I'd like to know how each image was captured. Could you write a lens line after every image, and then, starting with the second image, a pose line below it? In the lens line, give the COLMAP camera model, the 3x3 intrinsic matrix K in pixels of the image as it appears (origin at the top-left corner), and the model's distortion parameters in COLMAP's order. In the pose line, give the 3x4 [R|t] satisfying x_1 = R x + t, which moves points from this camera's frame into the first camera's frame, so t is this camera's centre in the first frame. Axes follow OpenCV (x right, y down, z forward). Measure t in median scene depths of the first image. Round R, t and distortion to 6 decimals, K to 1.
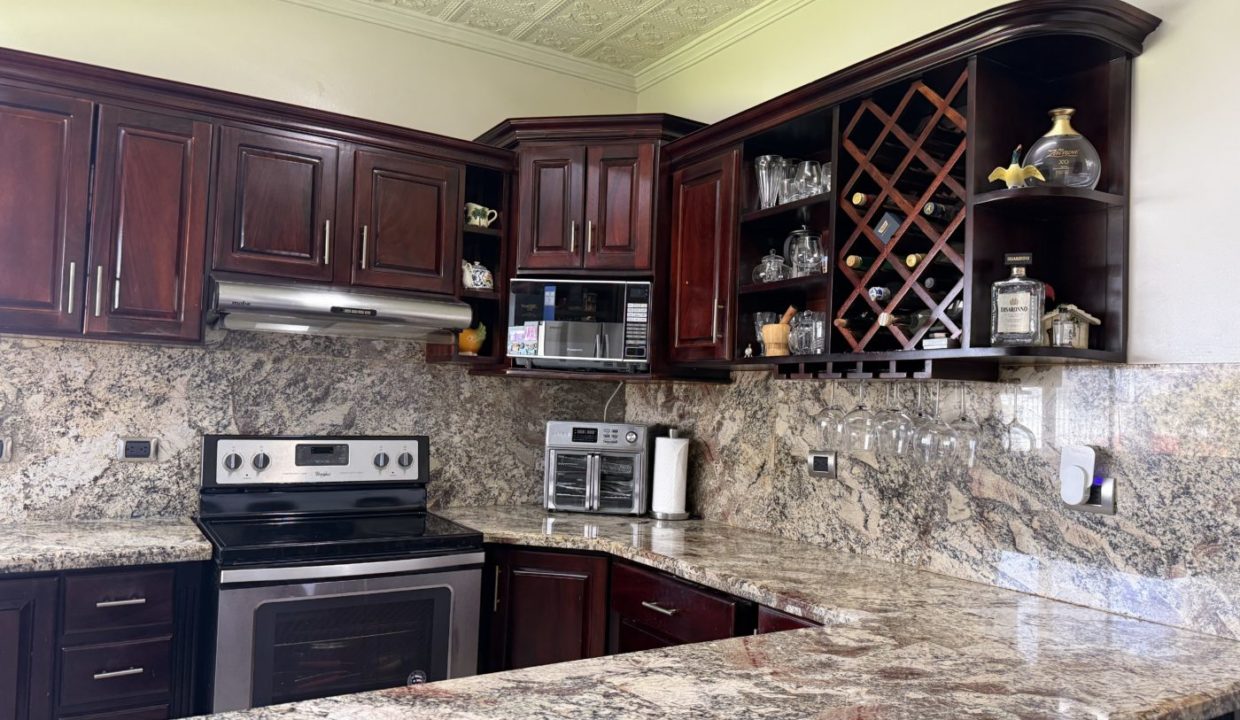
lens RADIAL K [[855.9, 0, 620.0], [0, 855.9, 360.0], [0, 0, 1]] dist [0.085017, -0.138474]
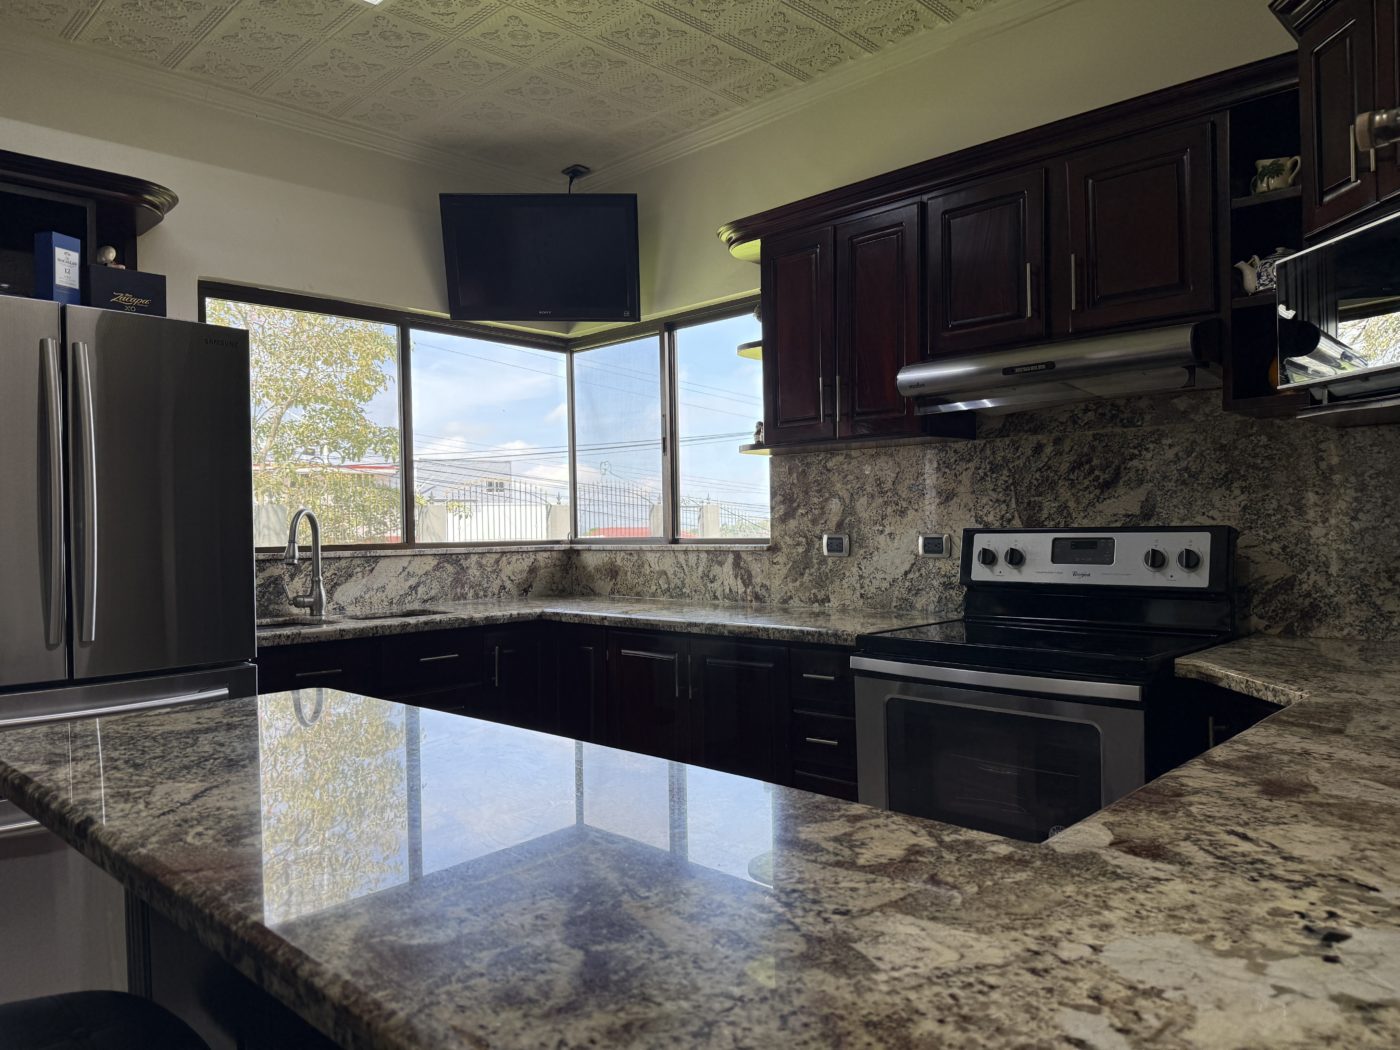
lens RADIAL K [[977.7, 0, 700.0], [0, 977.7, 525.0], [0, 0, 1]] dist [0.040489, -0.065676]
pose [[0.226324, -0.039403, -0.973255, 0.464520], [0.072099, 0.997118, -0.023603, 0.080929], [0.971380, -0.064829, 0.228513, 0.443057]]
